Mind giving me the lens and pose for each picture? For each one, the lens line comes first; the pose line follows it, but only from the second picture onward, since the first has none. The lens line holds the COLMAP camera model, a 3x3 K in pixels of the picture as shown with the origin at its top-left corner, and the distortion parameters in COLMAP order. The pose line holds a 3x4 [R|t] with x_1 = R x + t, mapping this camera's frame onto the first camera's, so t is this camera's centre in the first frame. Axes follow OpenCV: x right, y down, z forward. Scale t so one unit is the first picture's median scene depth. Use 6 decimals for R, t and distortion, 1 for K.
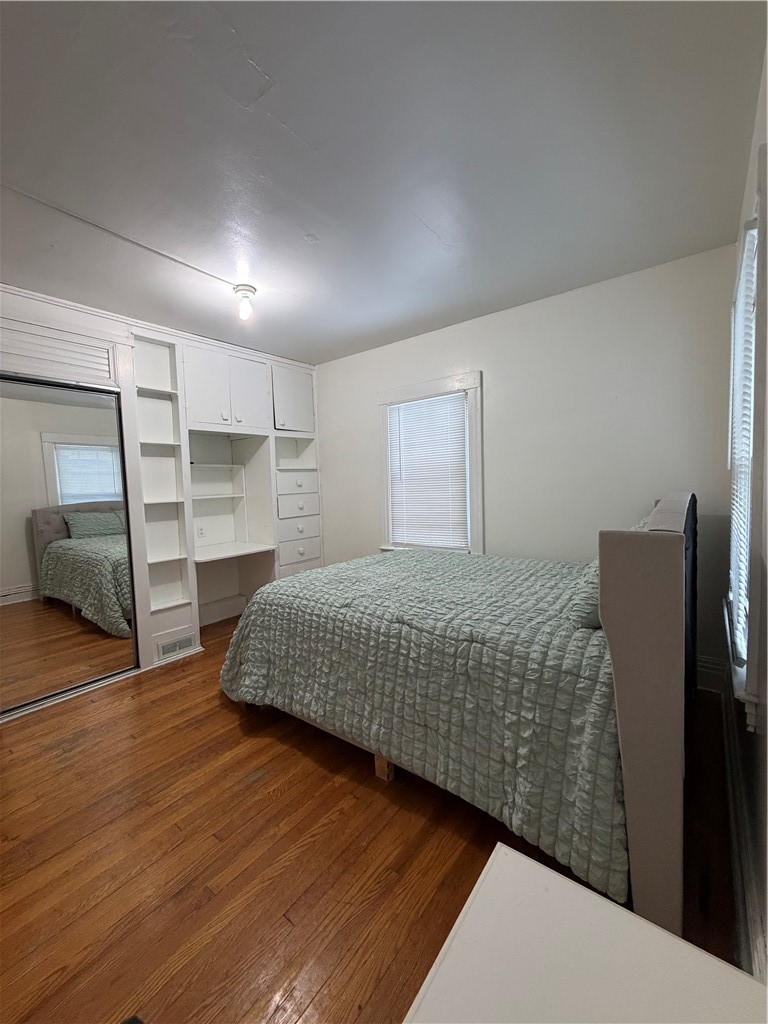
lens RADIAL K [[410.0, 0, 381.7], [0, 410.0, 510.3], [0, 0, 1]] dist [0.000520, -0.000056]
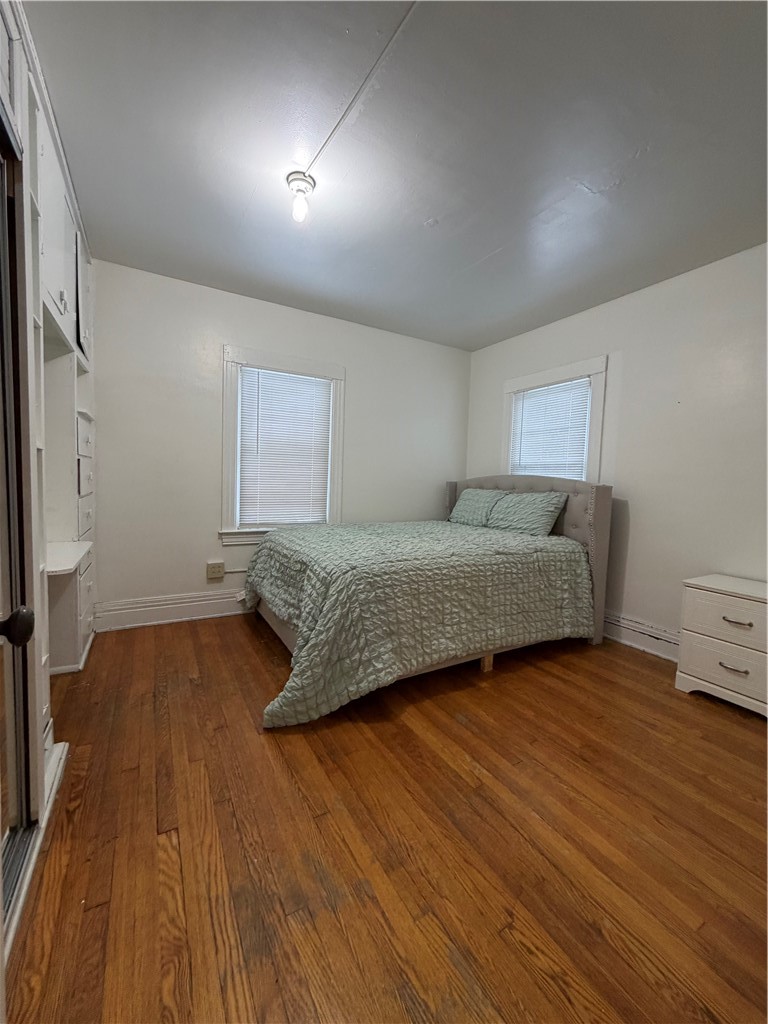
lens RADIAL K [[410.0, 0, 382.9], [0, 410.0, 510.7], [0, 0, 1]] dist [0.000520, -0.000056]
pose [[0.371136, -0.023488, 0.928281, -1.146298], [0.018611, 0.999667, 0.017853, 0.069565], [-0.928392, 0.010650, 0.371450, 0.665202]]
